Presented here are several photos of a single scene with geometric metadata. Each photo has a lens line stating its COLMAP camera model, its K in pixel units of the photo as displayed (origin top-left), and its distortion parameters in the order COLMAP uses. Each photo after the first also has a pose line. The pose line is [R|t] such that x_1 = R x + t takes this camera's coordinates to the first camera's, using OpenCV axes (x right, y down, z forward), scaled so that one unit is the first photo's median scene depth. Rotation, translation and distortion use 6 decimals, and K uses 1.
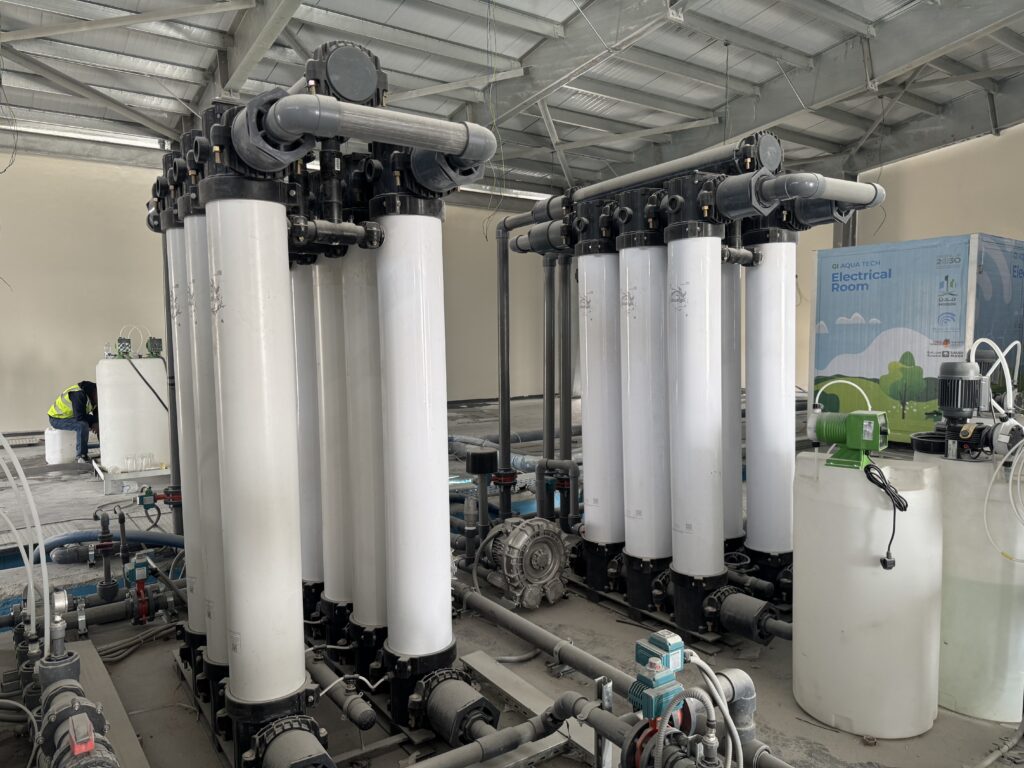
lens RADIAL K [[728.5, 0, 507.8], [0, 728.5, 385.1], [0, 0, 1]] dist [0.000270, -0.008833]
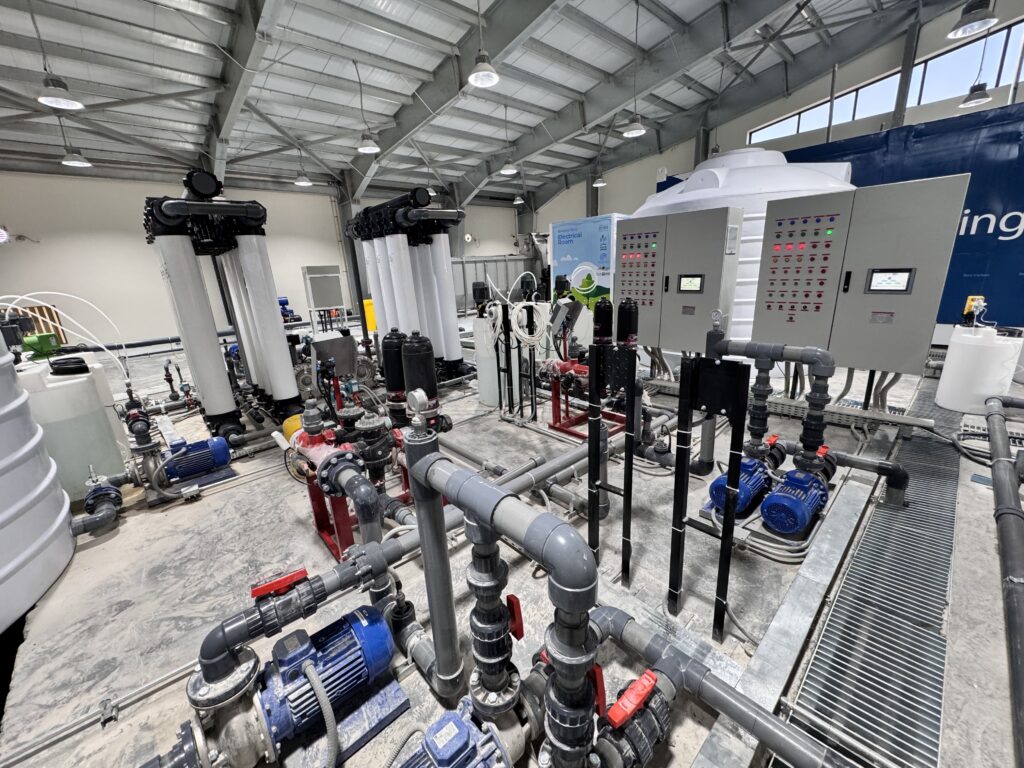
lens RADIAL K [[405.8, 0, 512.0], [0, 405.8, 384.0], [0, 0, 1]] dist [-0.002381, 0.000230]
pose [[0.990639, -0.078280, 0.111835, 0.143737], [0.053360, 0.976118, 0.210585, 0.006104], [-0.125649, -0.202646, 0.971157, -0.152139]]
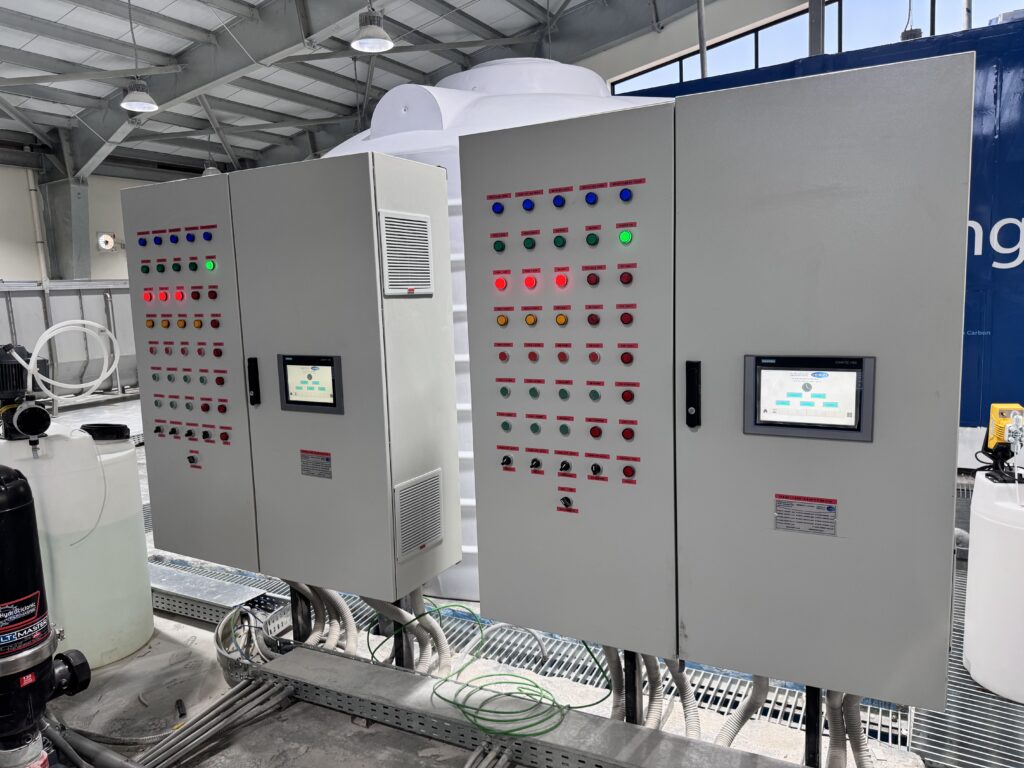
lens RADIAL K [[717.3, 0, 512.0], [0, 717.3, 384.0], [0, 0, 1]] dist [0.092640, -0.130522]
pose [[0.907662, -0.084463, 0.411115, 0.316919], [0.062752, 0.995841, 0.066051, -0.006277], [-0.414984, -0.034154, 0.909187, -0.013927]]
